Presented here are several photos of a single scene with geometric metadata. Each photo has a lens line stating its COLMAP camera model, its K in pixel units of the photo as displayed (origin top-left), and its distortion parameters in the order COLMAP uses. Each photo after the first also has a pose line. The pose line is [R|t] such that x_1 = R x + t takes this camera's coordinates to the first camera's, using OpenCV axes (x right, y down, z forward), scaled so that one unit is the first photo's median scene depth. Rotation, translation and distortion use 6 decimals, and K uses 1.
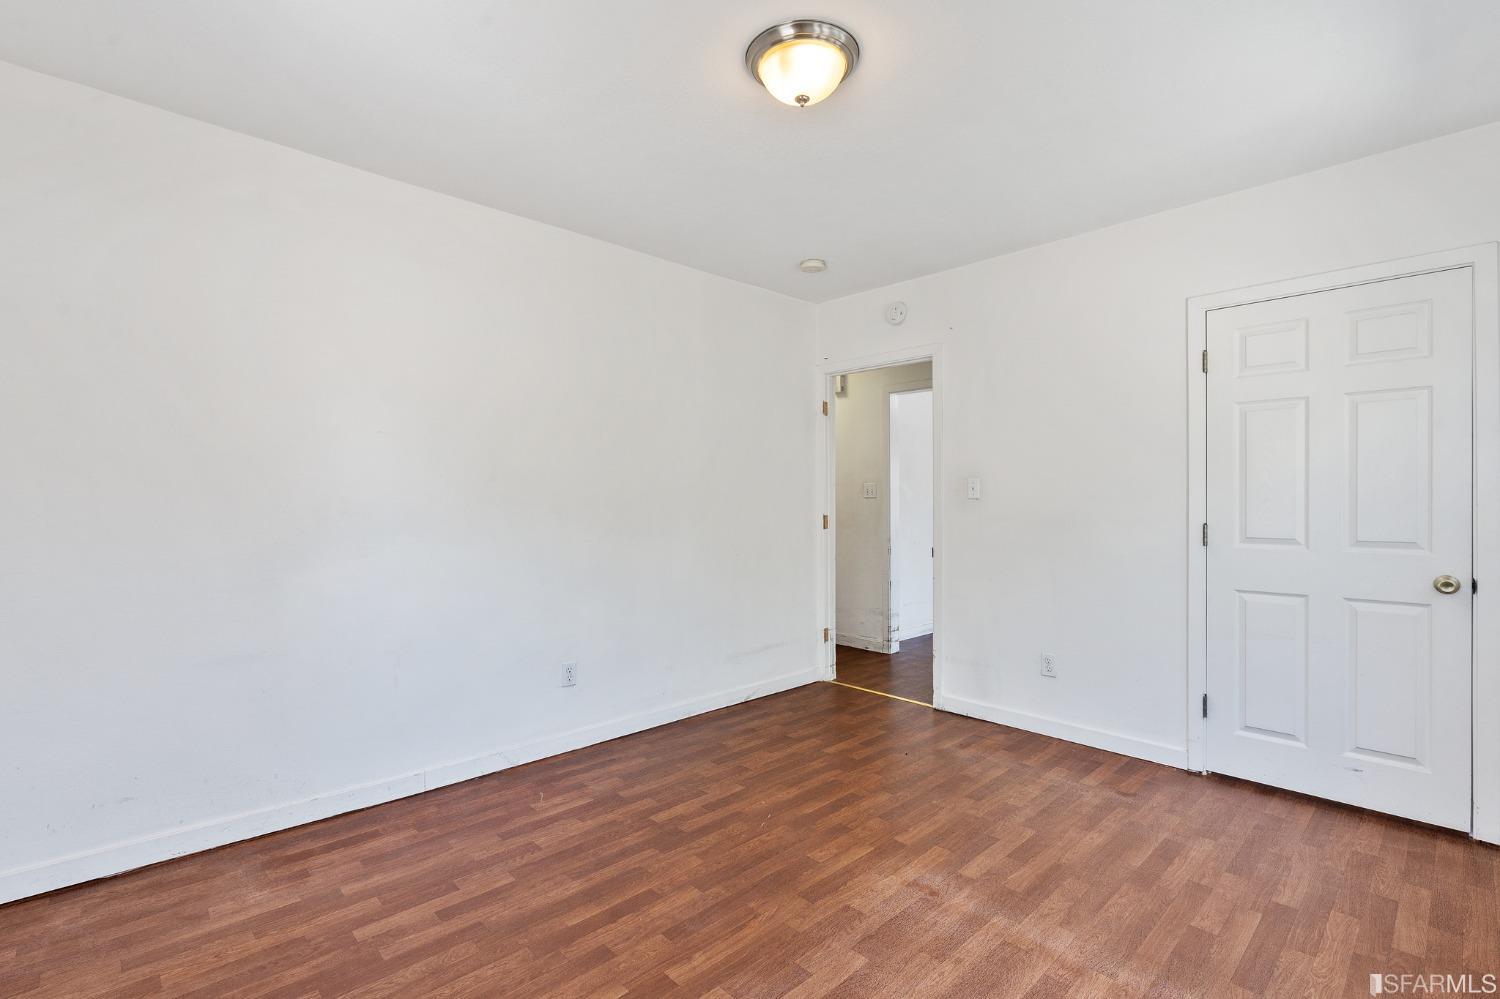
lens RADIAL K [[706.7, 0, 767.9], [0, 706.7, 515.3], [0, 0, 1]] dist [-0.003771, -0.000312]
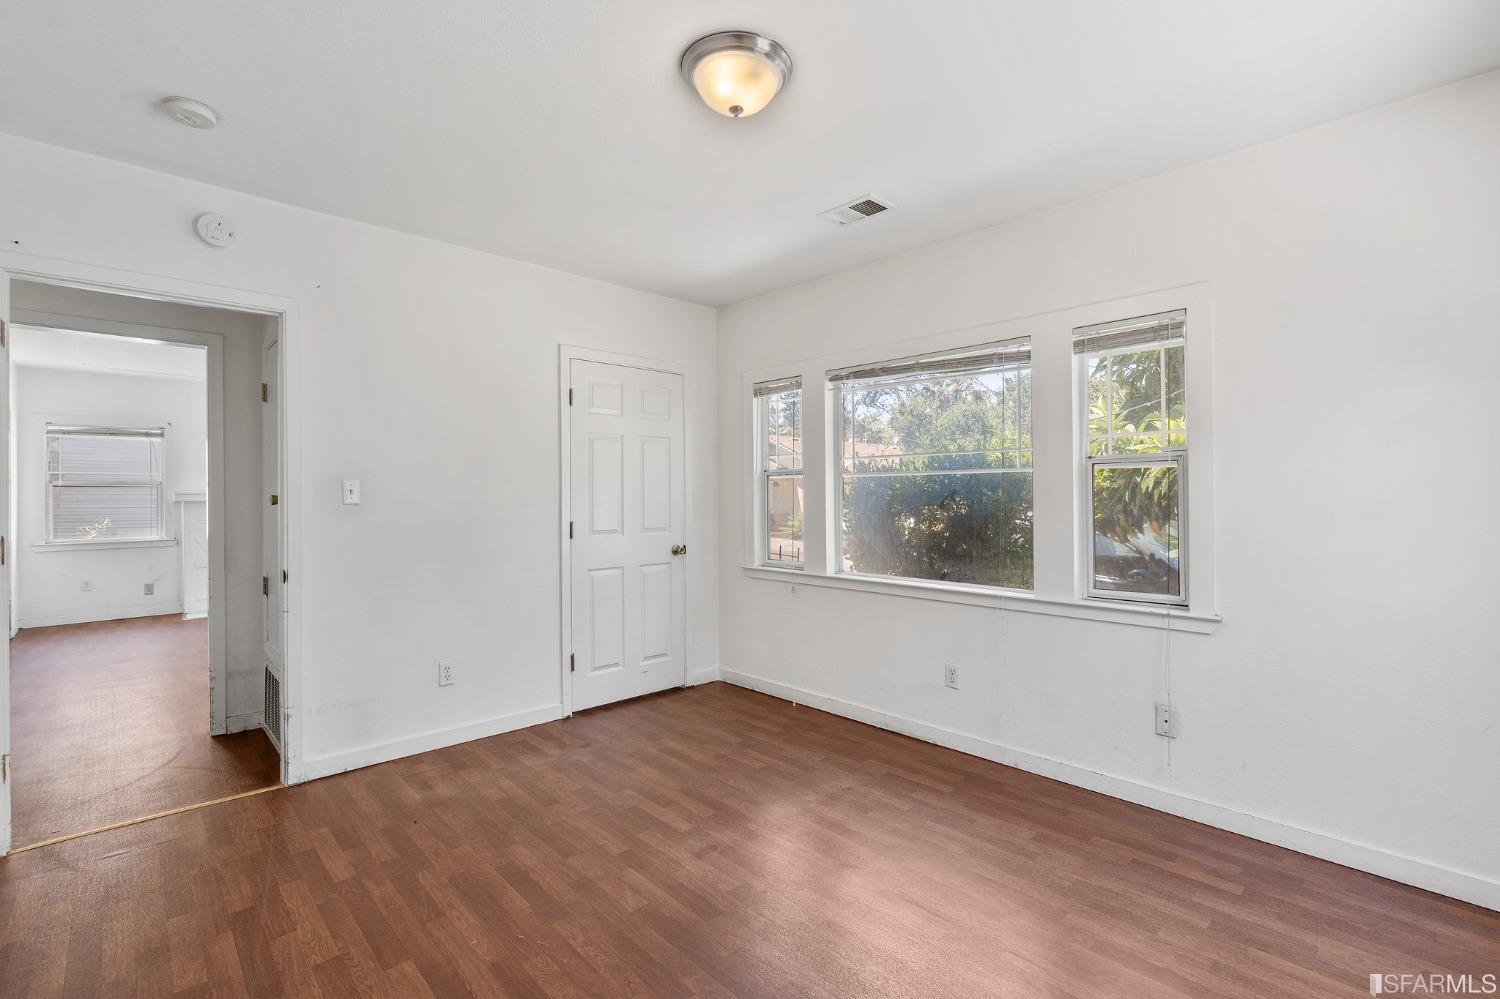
lens RADIAL K [[663.3, 0, 750.0], [0, 663.3, 499.5], [0, 0, 1]] dist [0.011462, -0.000020]
pose [[0.020794, 0.007485, 0.999756, -0.626838], [0.031665, 0.999465, -0.008141, -0.008430], [-0.999282, 0.031827, 0.020546, 0.677490]]
